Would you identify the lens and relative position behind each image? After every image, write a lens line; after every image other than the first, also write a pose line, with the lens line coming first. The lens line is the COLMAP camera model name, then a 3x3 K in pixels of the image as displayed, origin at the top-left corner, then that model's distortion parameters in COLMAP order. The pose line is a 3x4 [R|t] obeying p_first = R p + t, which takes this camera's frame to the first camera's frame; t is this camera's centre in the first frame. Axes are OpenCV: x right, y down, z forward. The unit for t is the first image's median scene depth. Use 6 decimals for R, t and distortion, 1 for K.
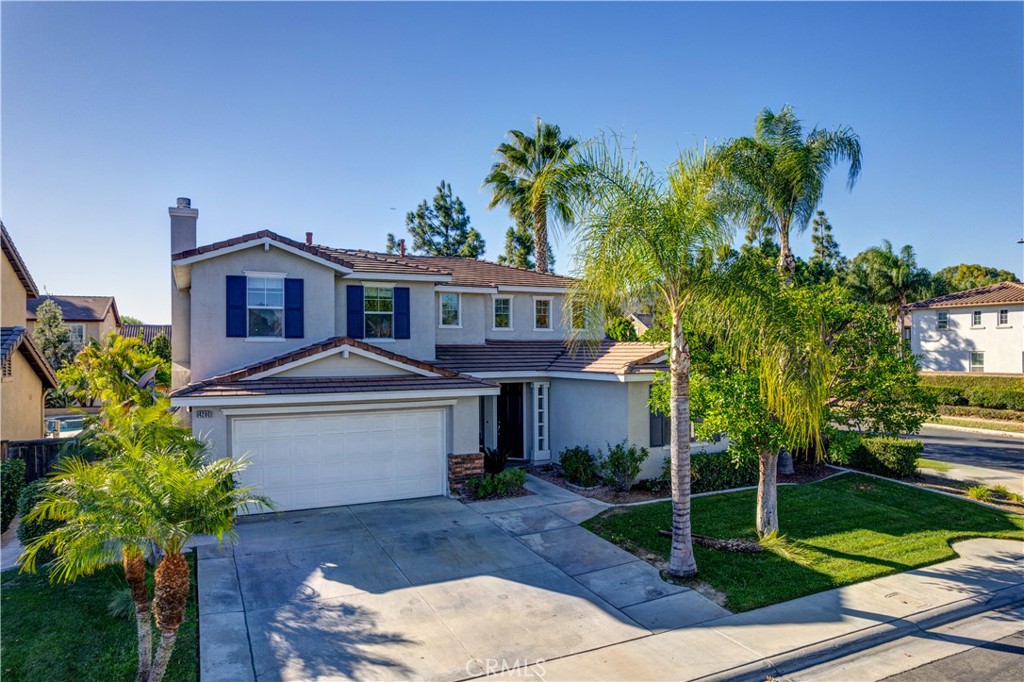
lens RADIAL K [[655.7, 0, 508.3], [0, 655.7, 343.3], [0, 0, 1]] dist [-0.072147, 0.063970]
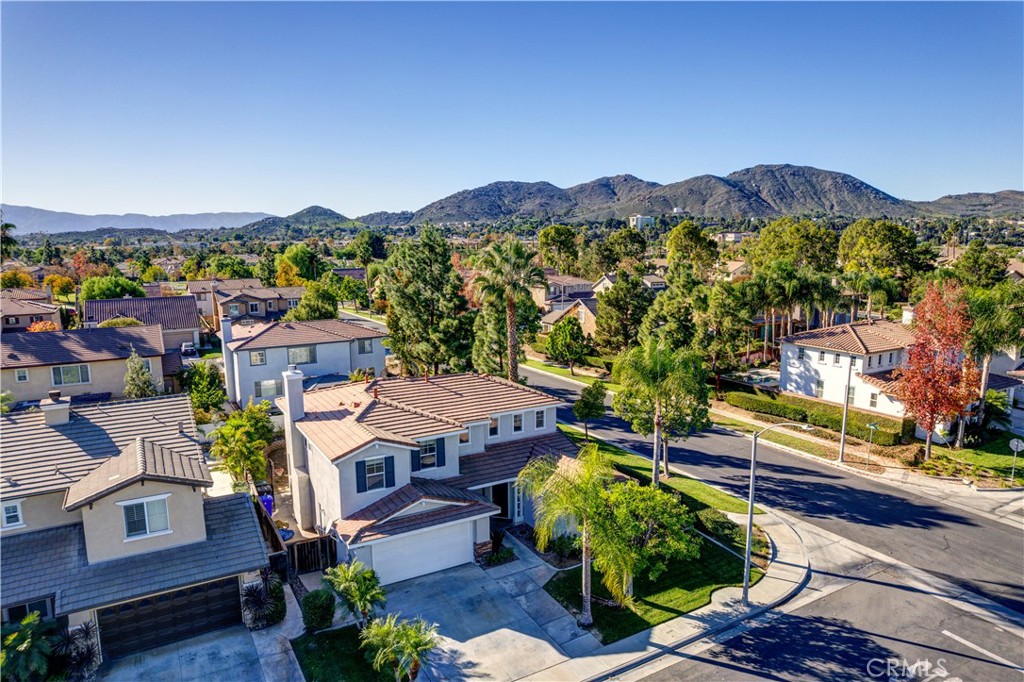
lens RADIAL K [[655.7, 0, 508.3], [0, 655.7, 343.3], [0, 0, 1]] dist [-0.072147, 0.063970]
pose [[0.997339, -0.009110, 0.072338, -0.152009], [-0.002958, 0.986290, 0.164993, -0.883257], [-0.072849, -0.164767, 0.983639, -0.967015]]
